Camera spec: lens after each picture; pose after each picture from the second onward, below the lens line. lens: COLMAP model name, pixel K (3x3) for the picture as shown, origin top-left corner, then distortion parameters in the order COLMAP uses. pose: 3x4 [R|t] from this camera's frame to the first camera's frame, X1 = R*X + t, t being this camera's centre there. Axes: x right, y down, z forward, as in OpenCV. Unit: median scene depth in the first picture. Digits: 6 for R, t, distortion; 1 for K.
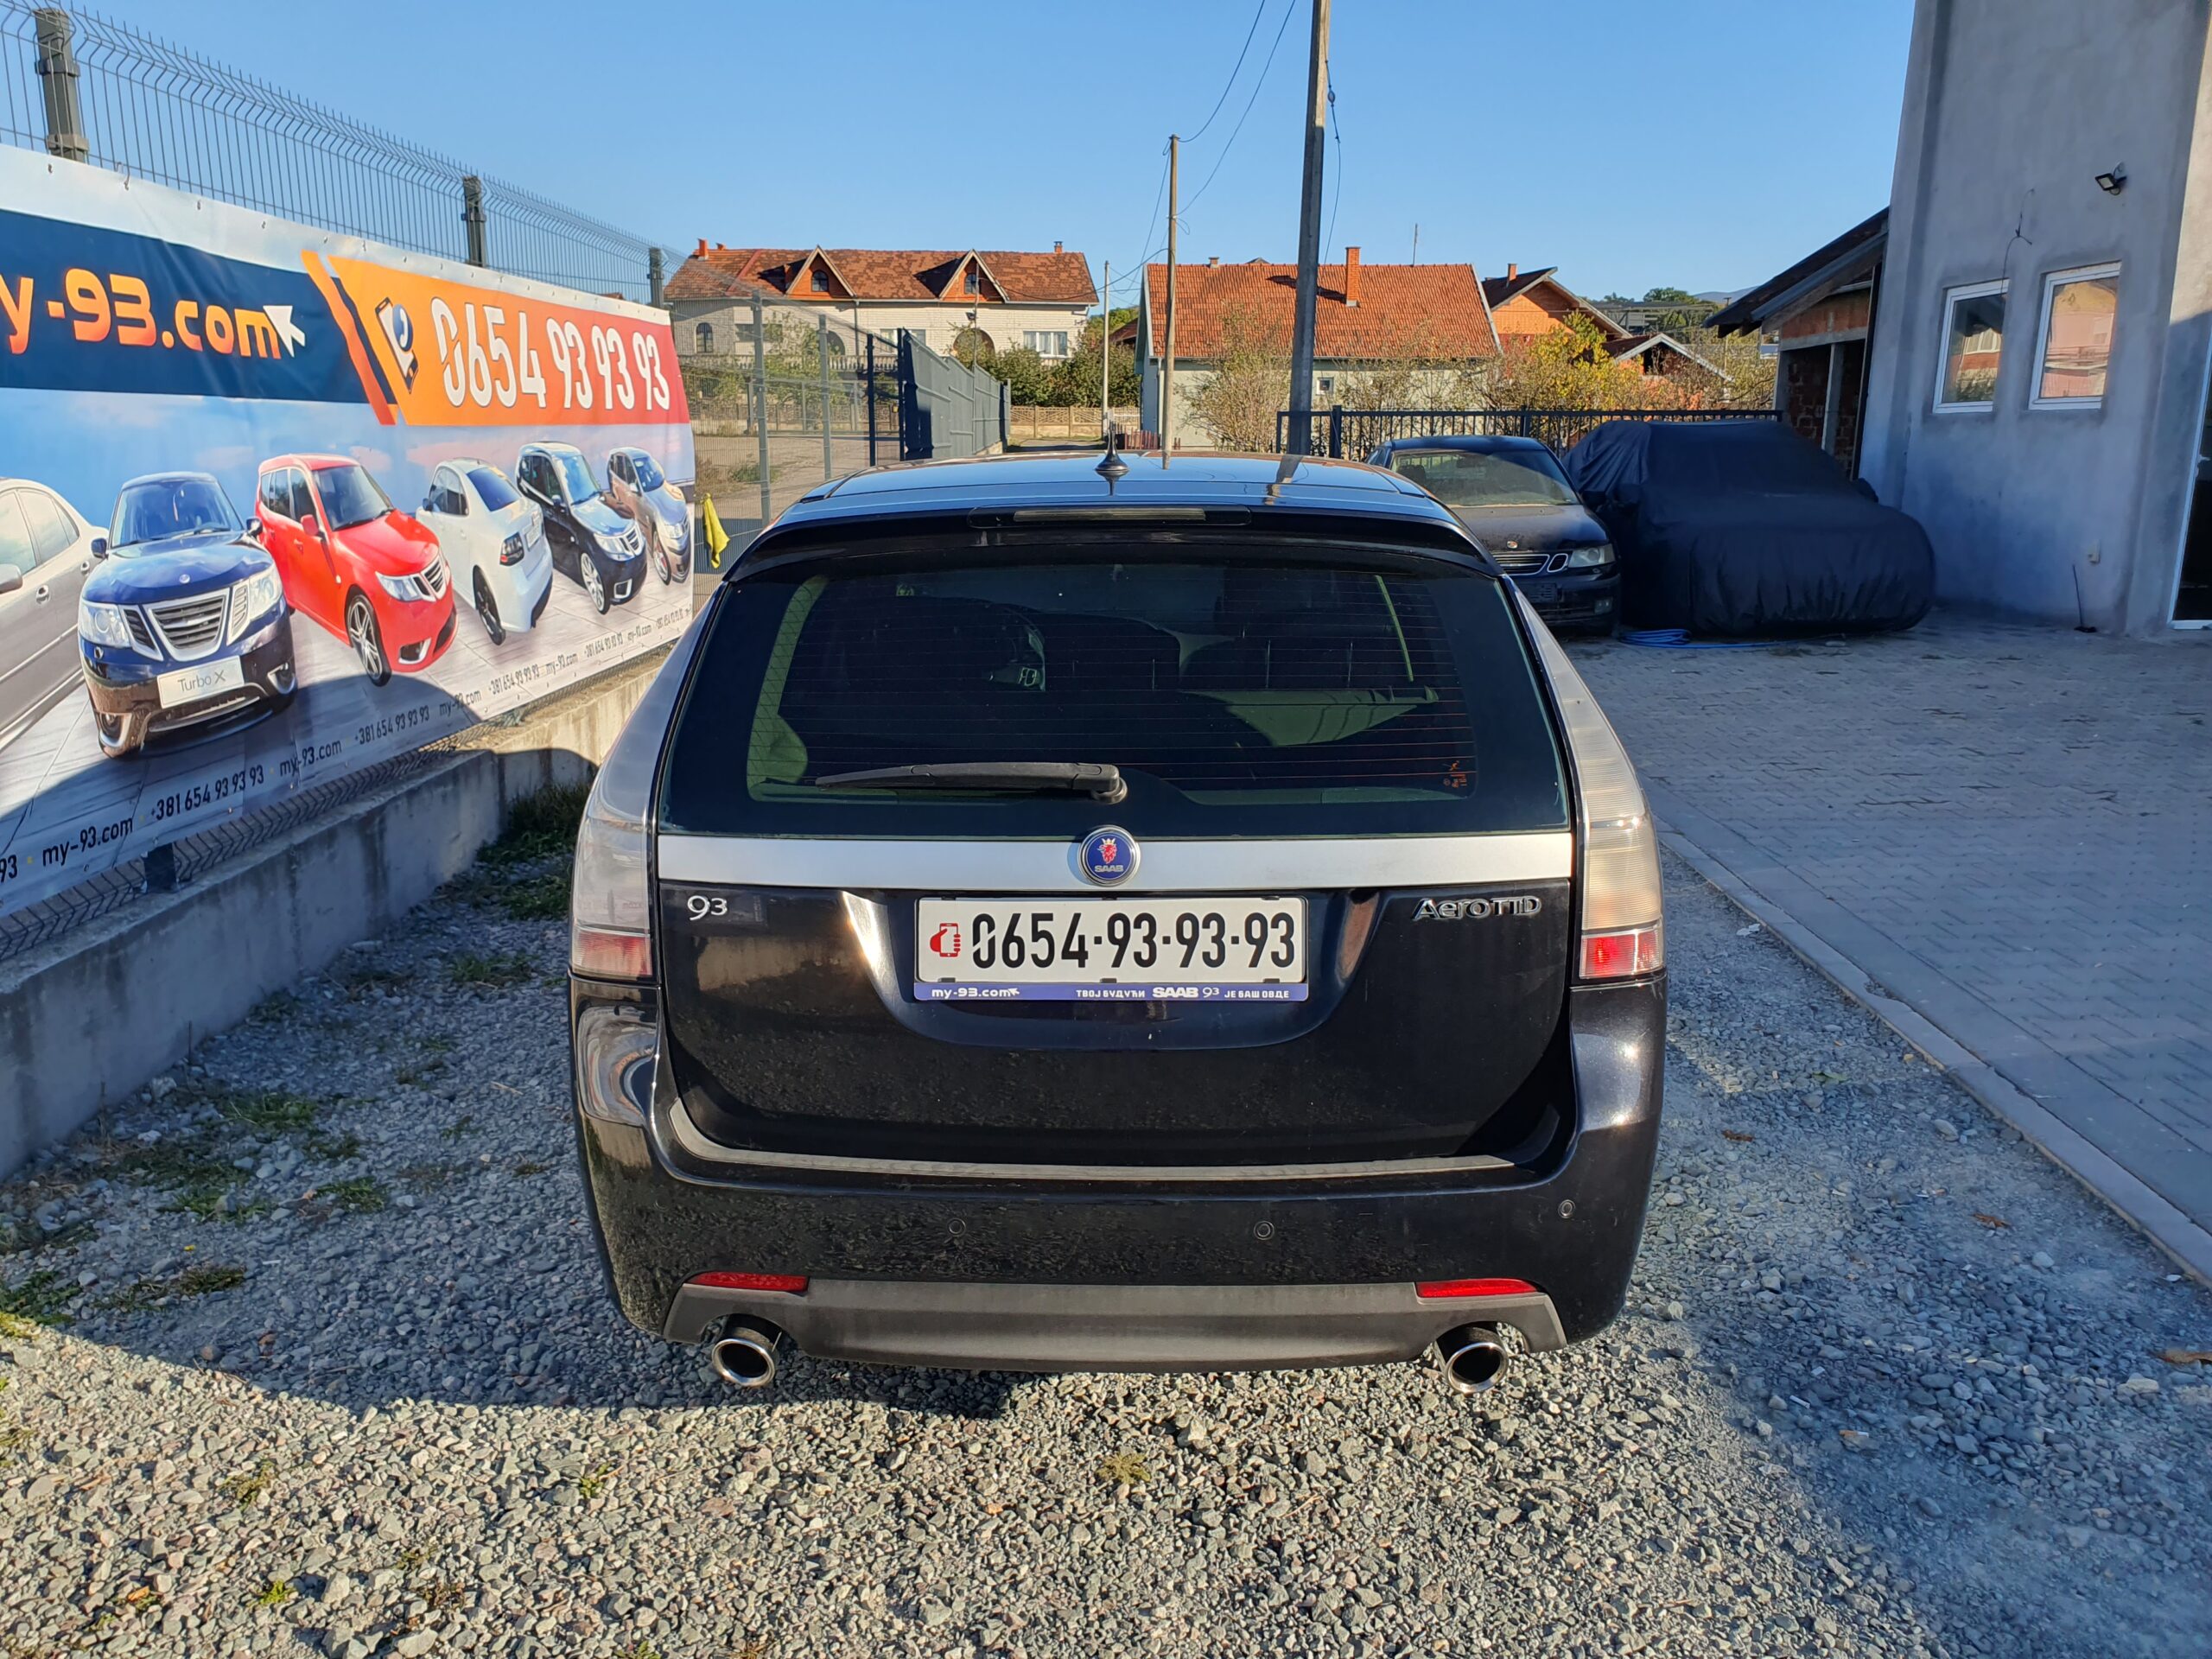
lens RADIAL K [[1713.5, 0, 1066.4], [0, 1713.5, 846.0], [0, 0, 1]] dist [0.012409, 0.000756]
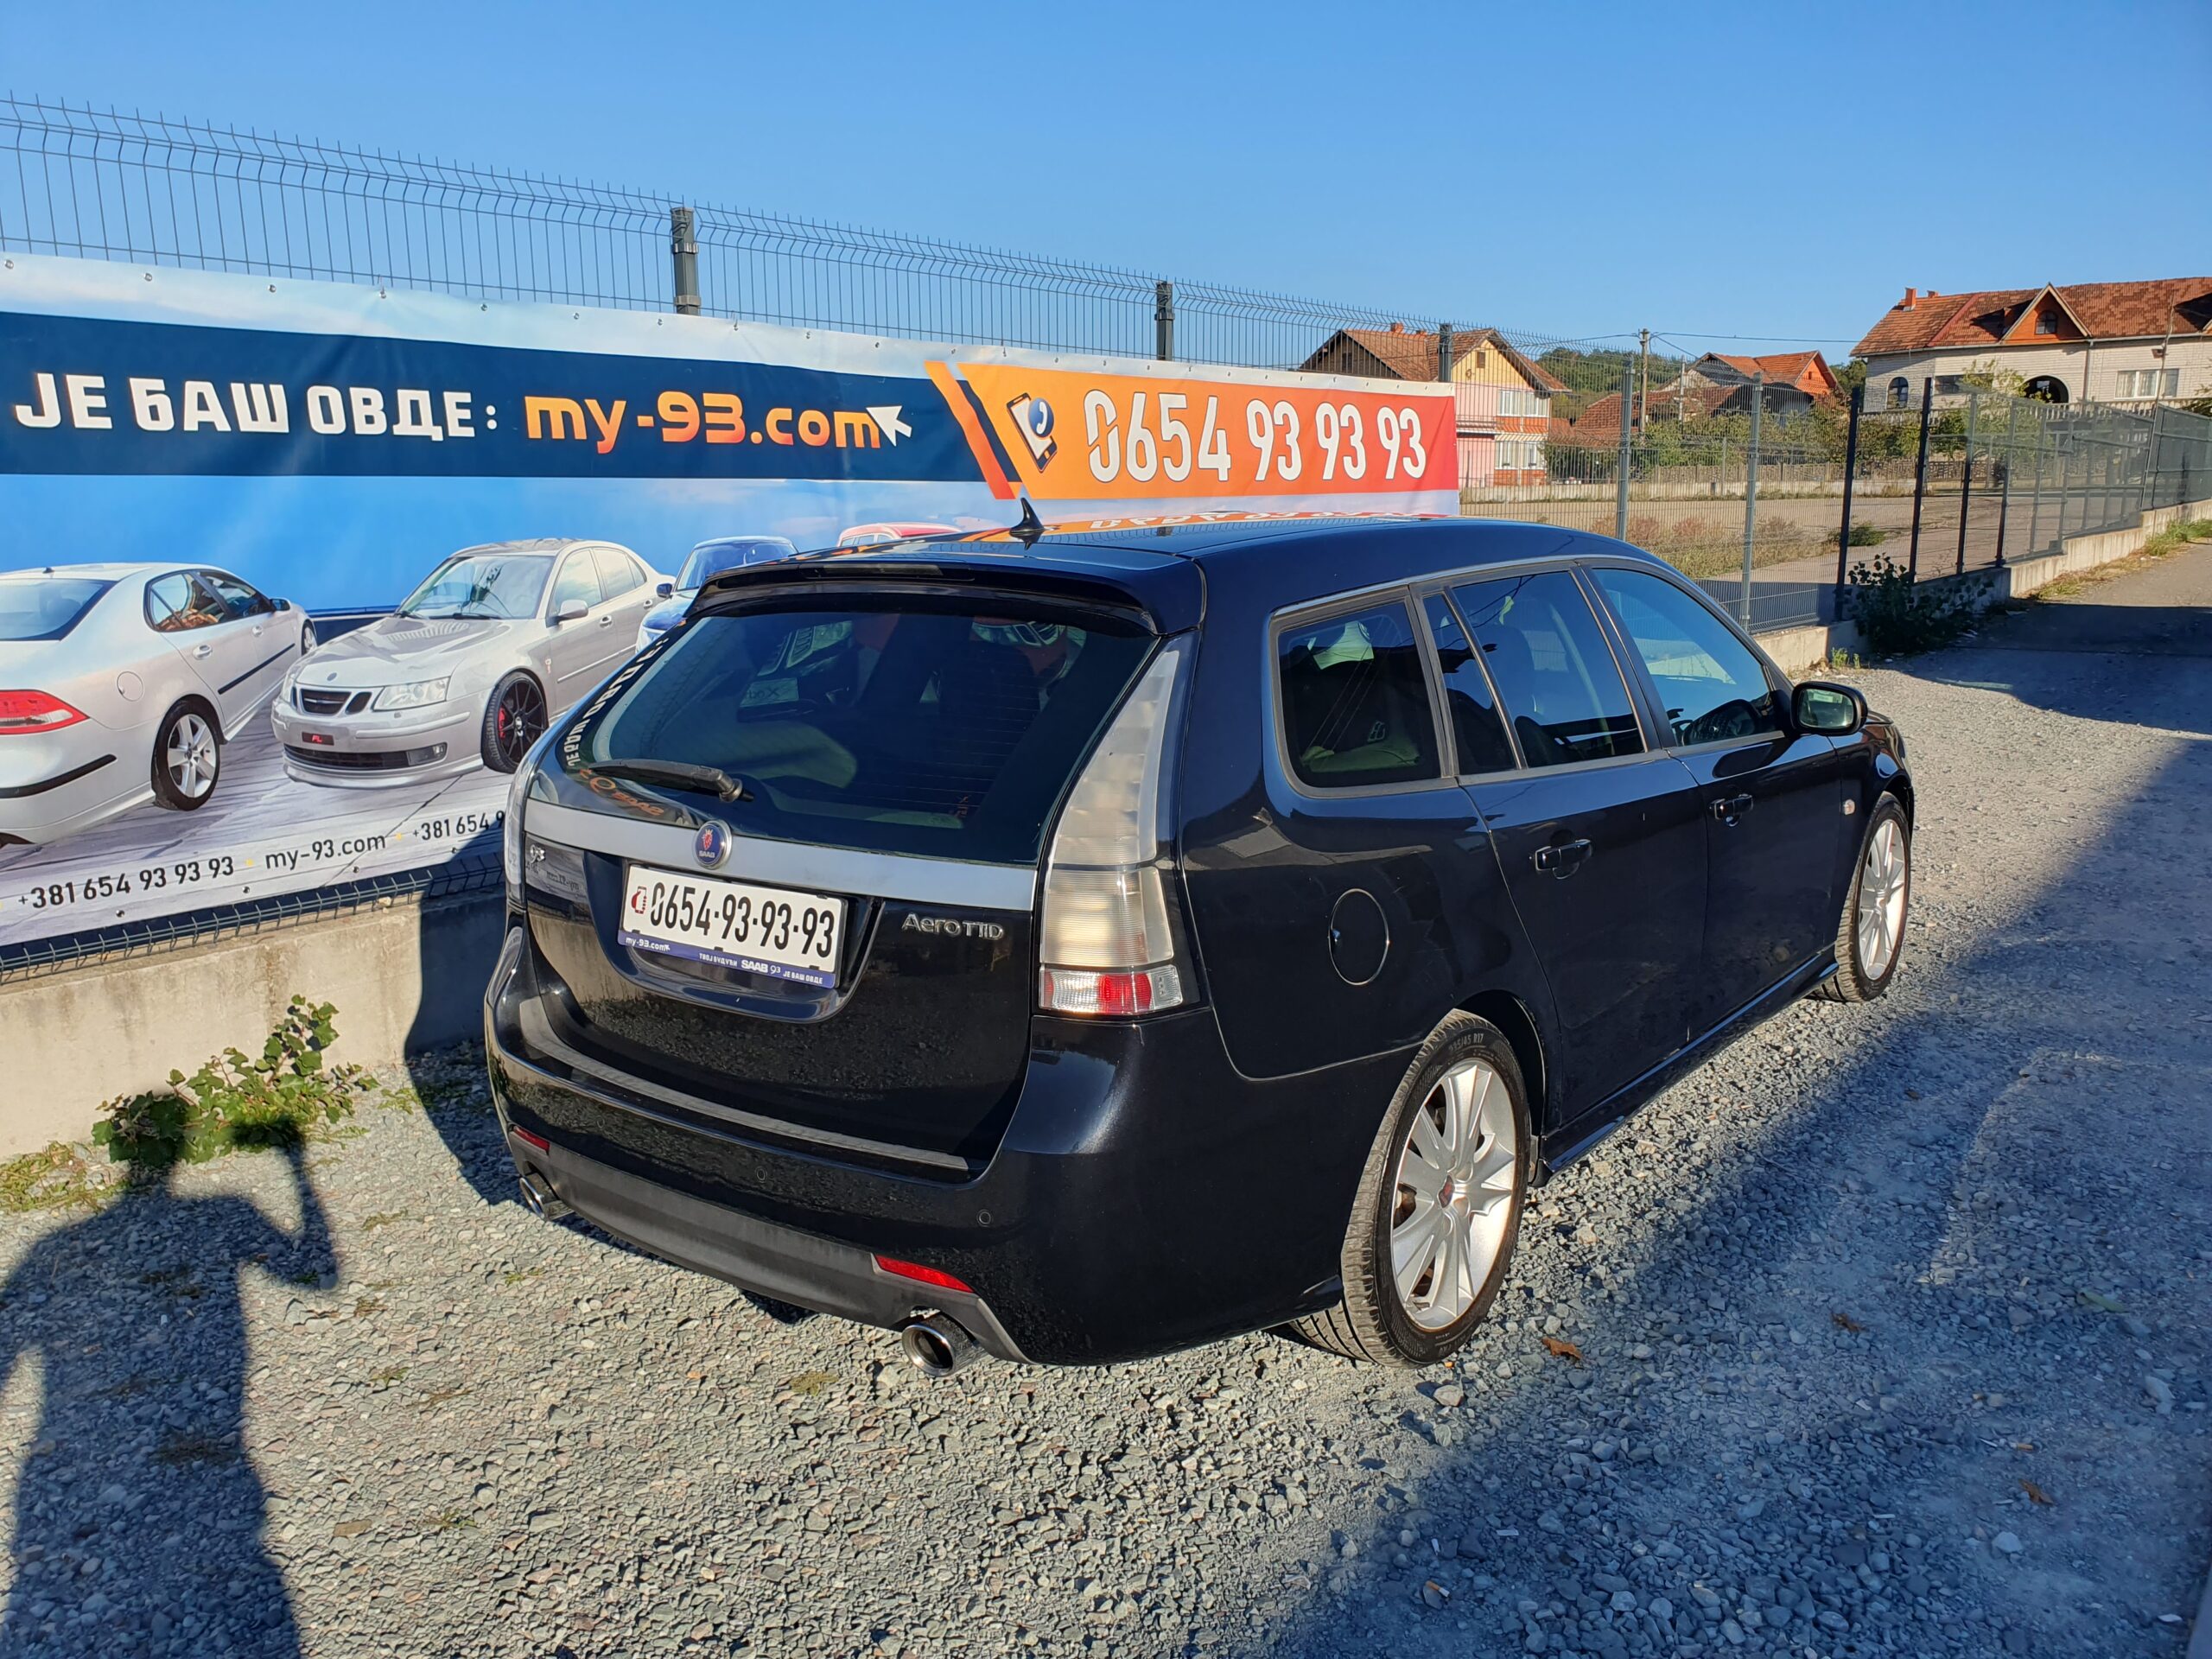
lens RADIAL K [[1713.5, 0, 1096.1], [0, 1713.5, 874.6], [0, 0, 1]] dist [0.012409, 0.000756]
pose [[0.801258, 0.112861, -0.587578, 0.619418], [-0.124464, 0.992006, 0.020816, -0.020944], [0.585230, 0.056453, 0.808900, 0.109743]]
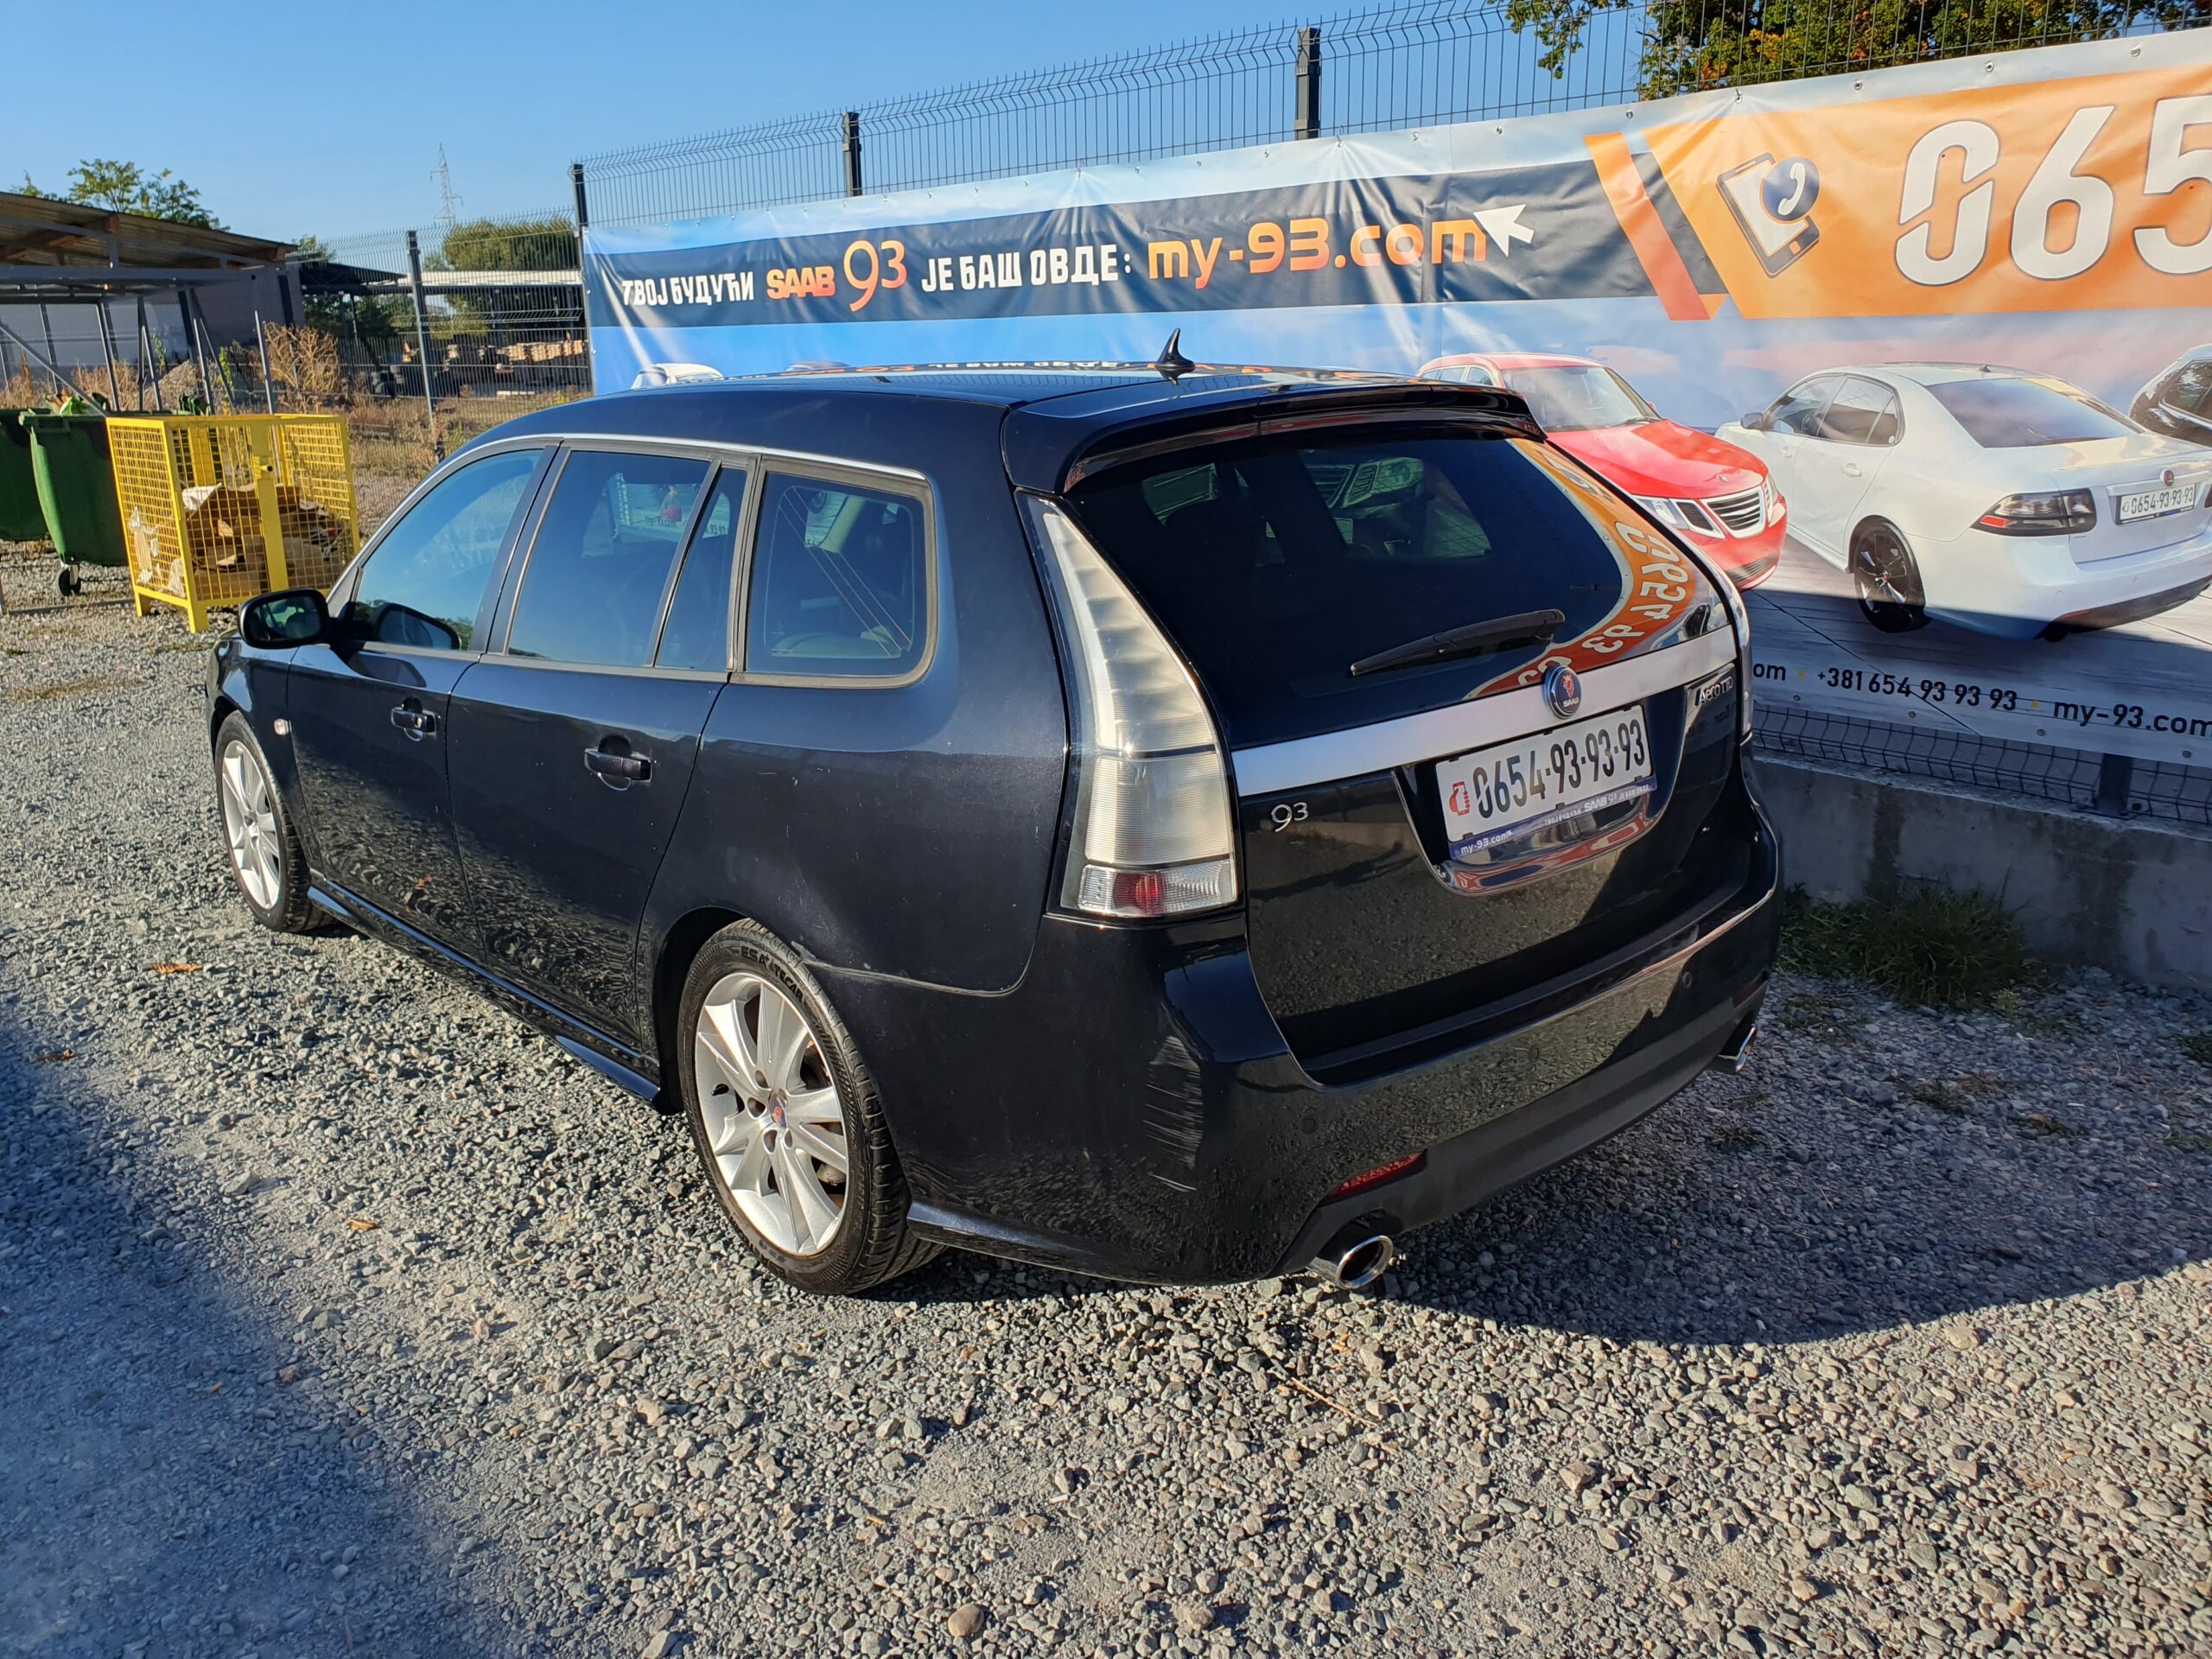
lens RADIAL K [[1713.5, 0, 1073.8], [0, 1713.5, 832.2], [0, 0, 1]] dist [0.012409, 0.000756]
pose [[-0.738403, 0.198134, -0.644596, 0.632578], [-0.141916, 0.888801, 0.435766, -0.537228], [0.659258, 0.413249, -0.628175, 2.225817]]
